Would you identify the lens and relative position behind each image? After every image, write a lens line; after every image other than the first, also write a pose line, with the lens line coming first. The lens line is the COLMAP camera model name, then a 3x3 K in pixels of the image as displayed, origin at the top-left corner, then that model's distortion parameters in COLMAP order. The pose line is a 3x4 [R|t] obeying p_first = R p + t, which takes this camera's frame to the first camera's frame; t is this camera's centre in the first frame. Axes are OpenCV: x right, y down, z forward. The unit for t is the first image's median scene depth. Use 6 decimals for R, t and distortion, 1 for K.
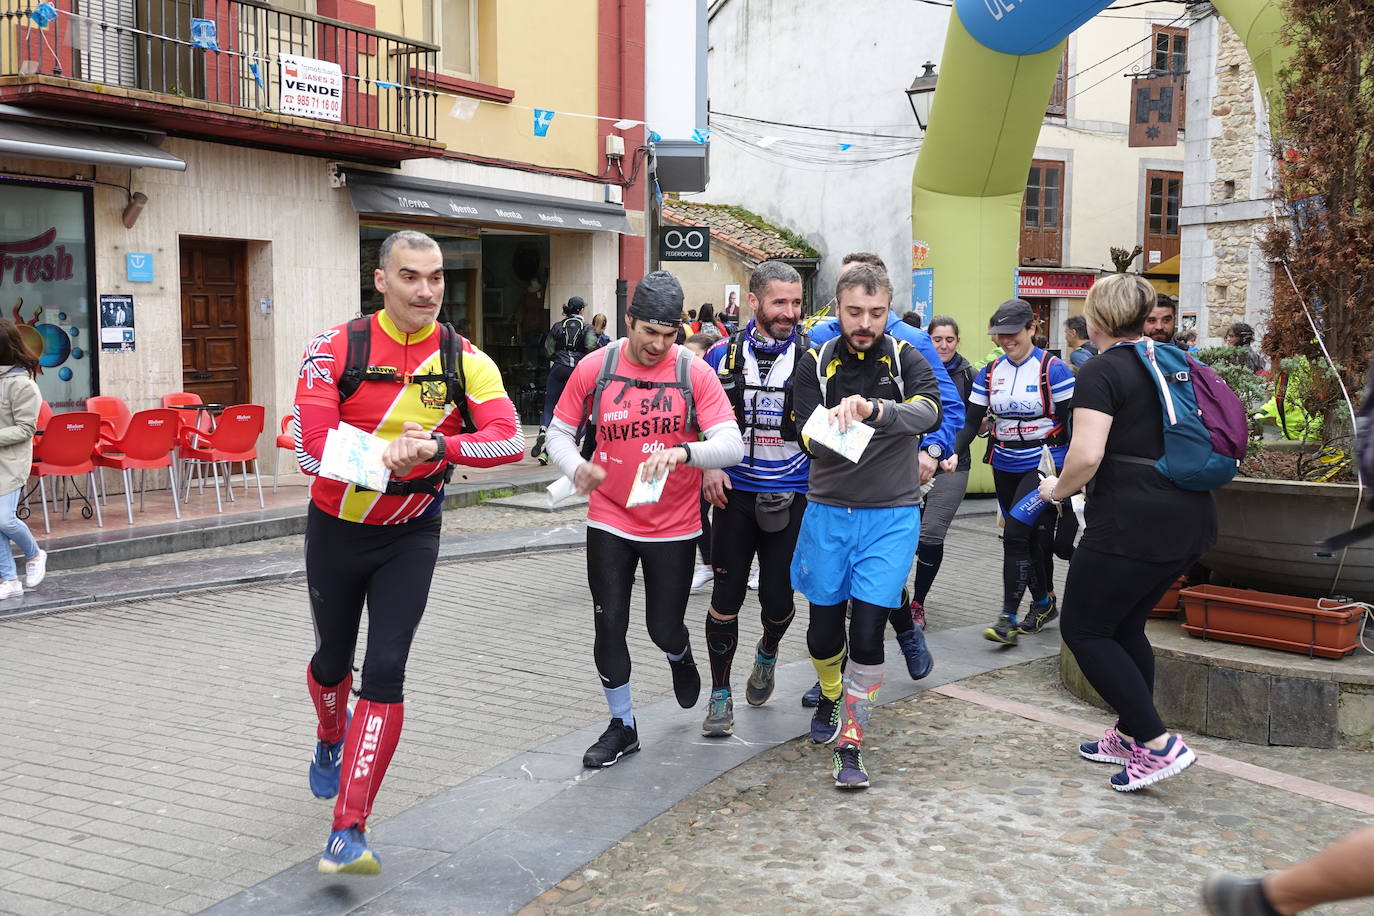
lens RADIAL K [[1377.5, 0, 688.1], [0, 1377.5, 454.6], [0, 0, 1]] dist [0.015937, 0.000000]
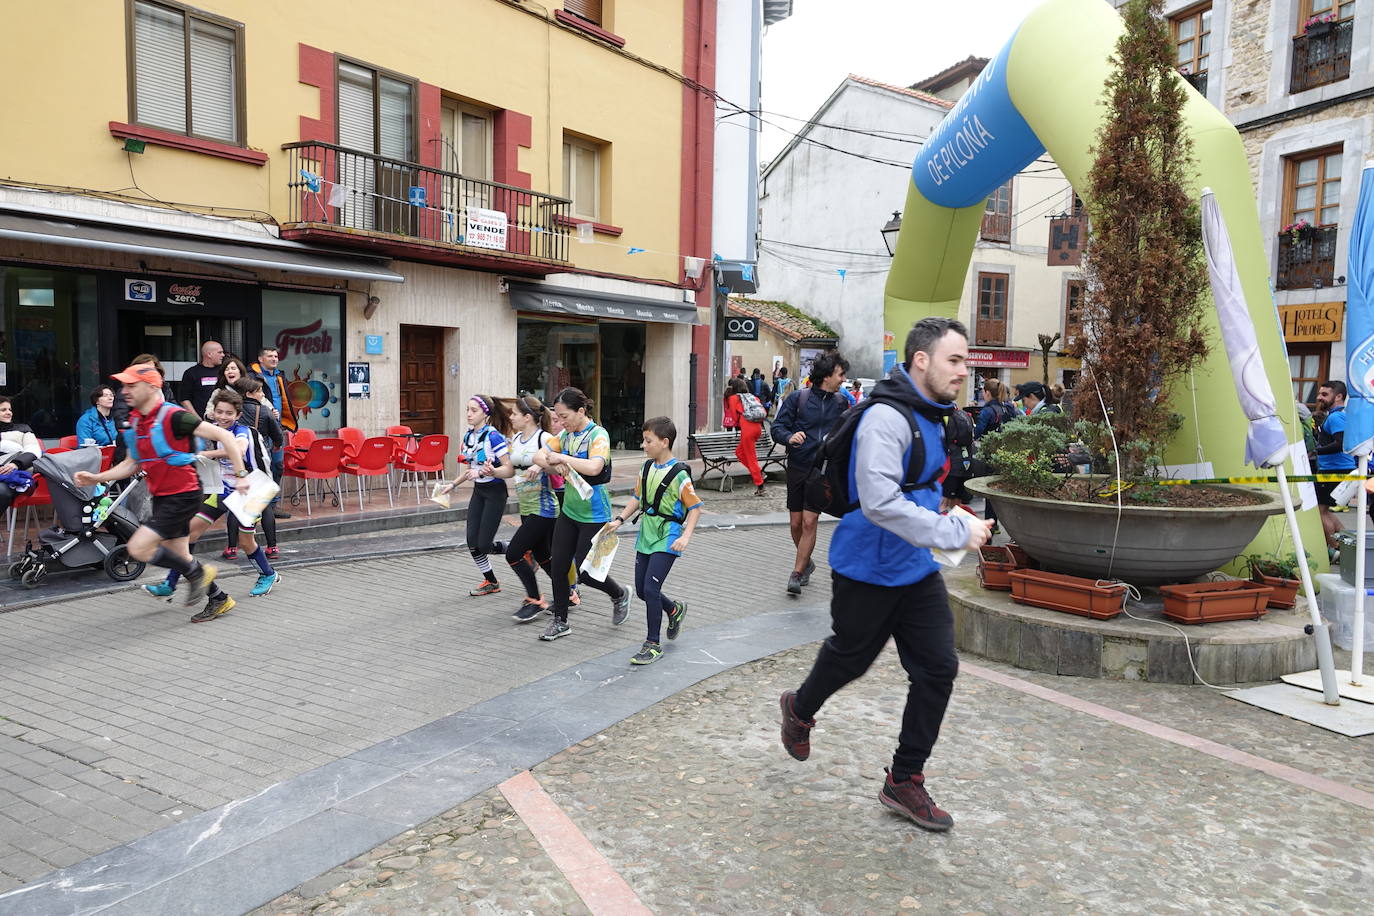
lens RADIAL K [[948.6, 0, 685.9], [0, 948.6, 459.9], [0, 0, 1]] dist [-0.004638, 0.003292]
pose [[0.996992, 0.019778, -0.074937, 0.034346], [-0.020518, 0.999748, -0.009110, -0.004047], [0.074738, 0.010620, 0.997147, -0.033124]]
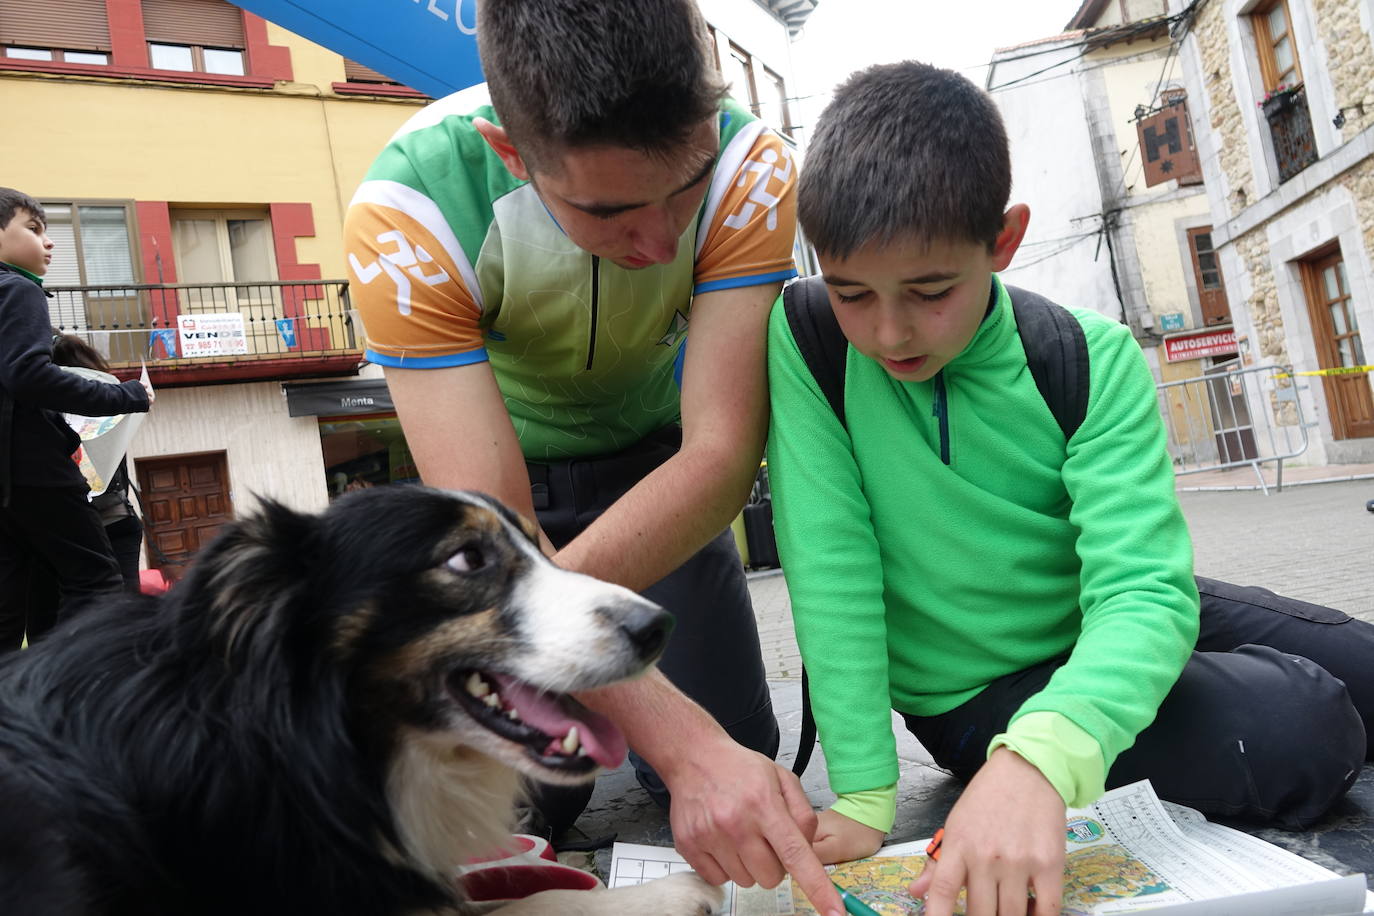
lens RADIAL K [[948.6, 0, 686.9], [0, 948.6, 450.9], [0, 0, 1]] dist [-0.004638, 0.003292]
pose [[0.851093, -0.173669, -0.495459, 0.606185], [0.113337, 0.982229, -0.149604, 0.042322], [0.512636, 0.071173, 0.855651, 0.479668]]
